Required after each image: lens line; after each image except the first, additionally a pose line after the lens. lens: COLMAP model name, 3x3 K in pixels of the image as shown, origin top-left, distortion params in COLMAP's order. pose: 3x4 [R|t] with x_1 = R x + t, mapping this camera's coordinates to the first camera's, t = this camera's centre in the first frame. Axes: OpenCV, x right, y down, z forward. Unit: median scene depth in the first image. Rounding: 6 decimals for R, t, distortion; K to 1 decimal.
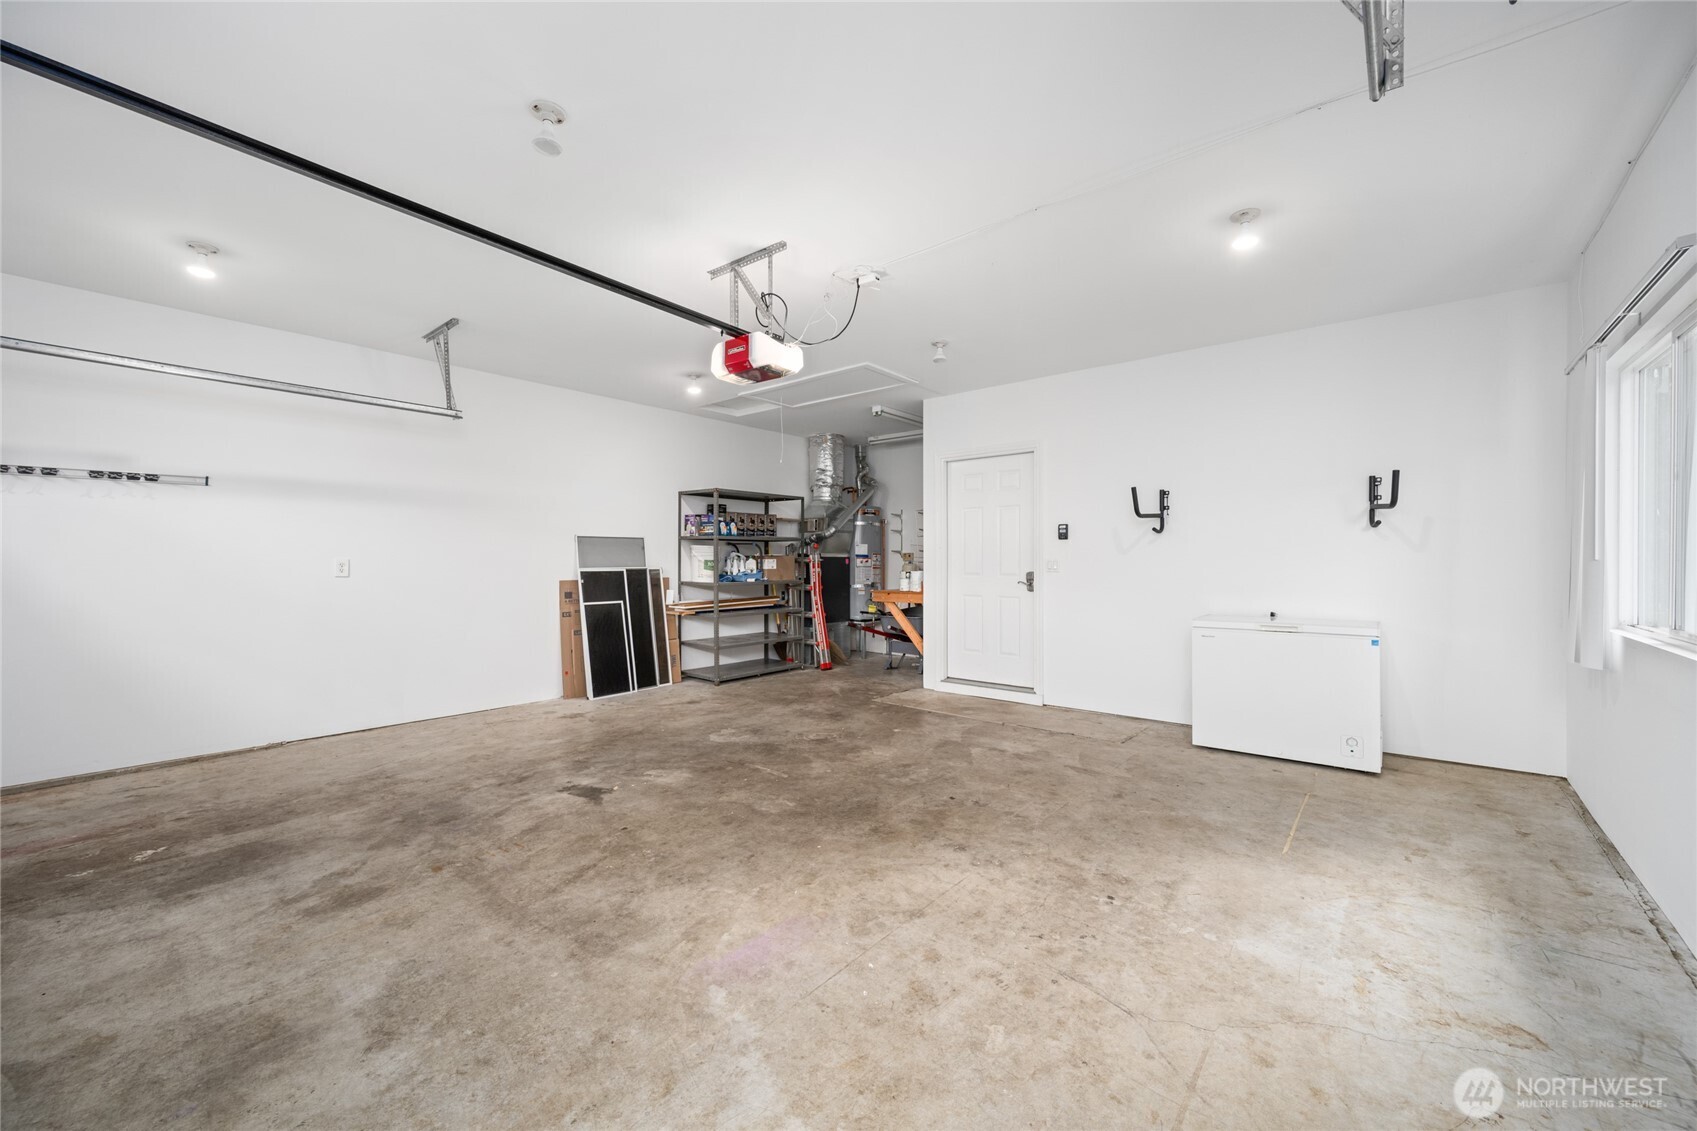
lens RADIAL K [[674.9, 0, 851.3], [0, 674.9, 563.8], [0, 0, 1]] dist [0.001156, 0.000214]
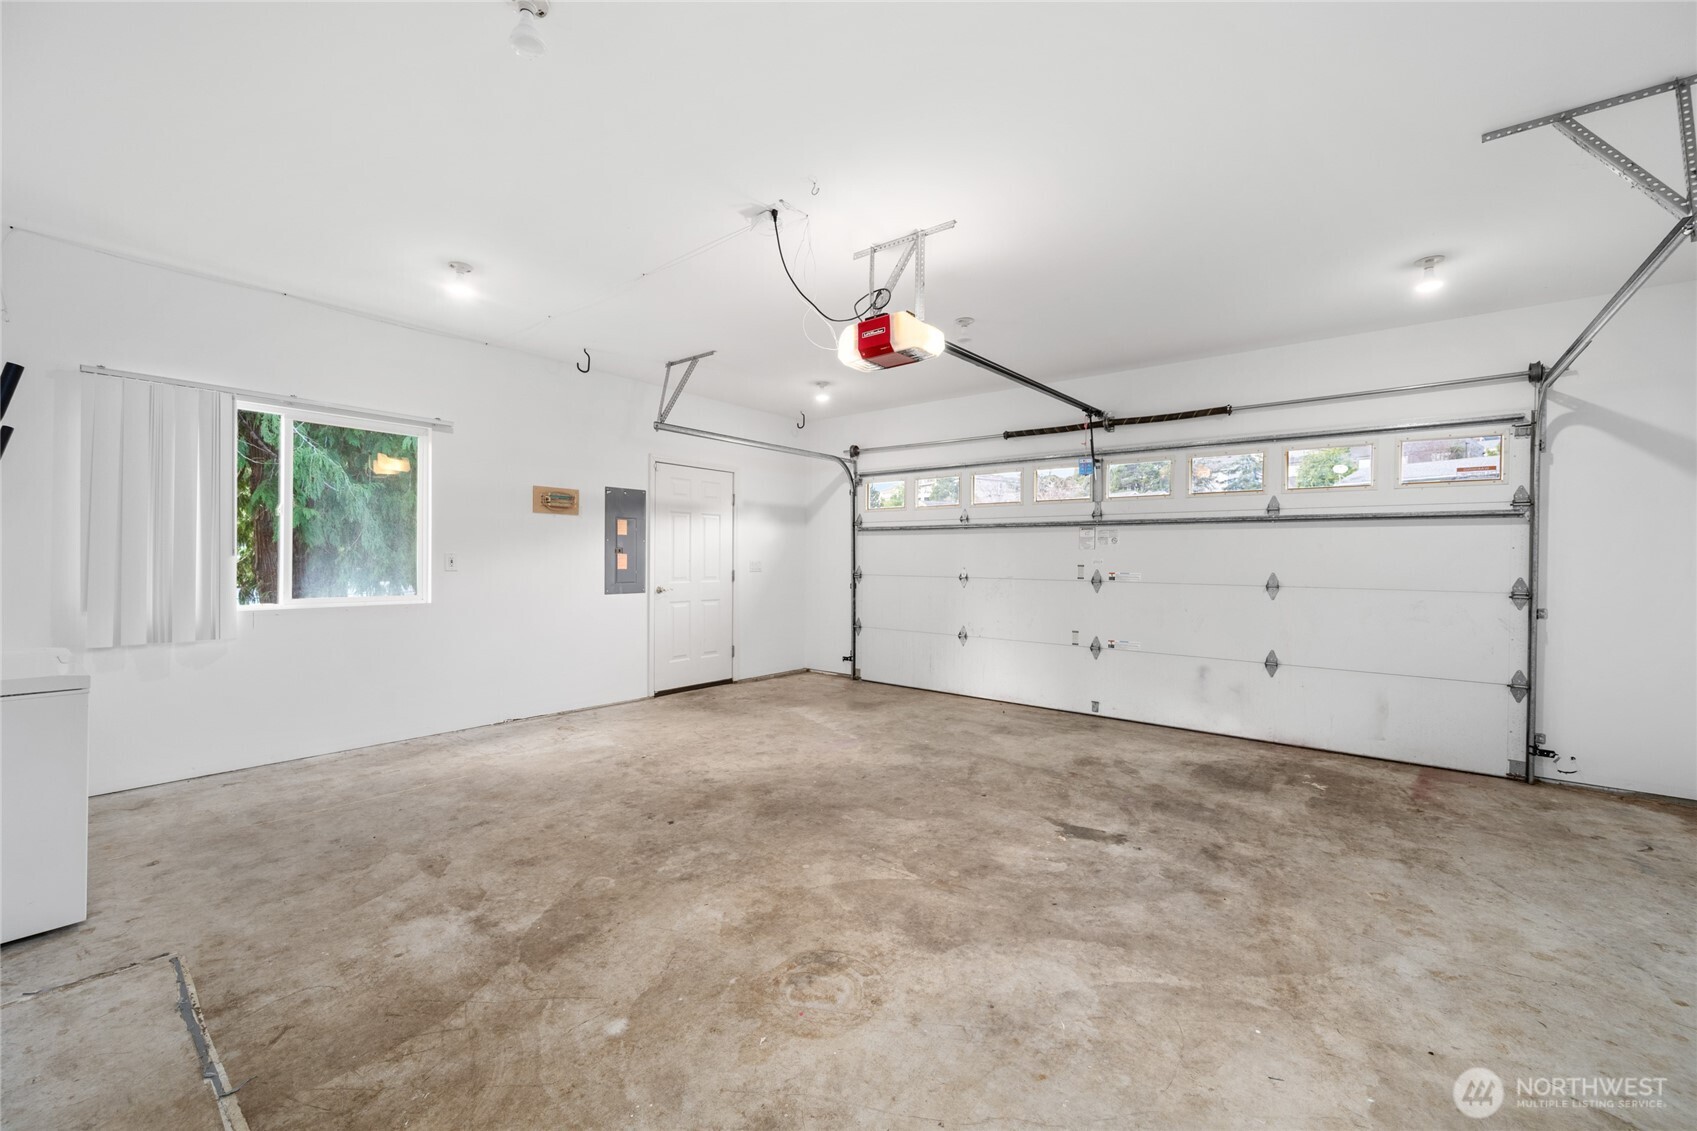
lens RADIAL K [[674.9, 0, 844.6], [0, 674.9, 561.0], [0, 0, 1]] dist [0.001156, 0.000214]
pose [[-0.999846, -0.008760, -0.015207, -0.071846], [-0.008828, 0.999951, 0.004404, -0.011615], [0.015168, 0.004537, -0.999875, 2.032144]]
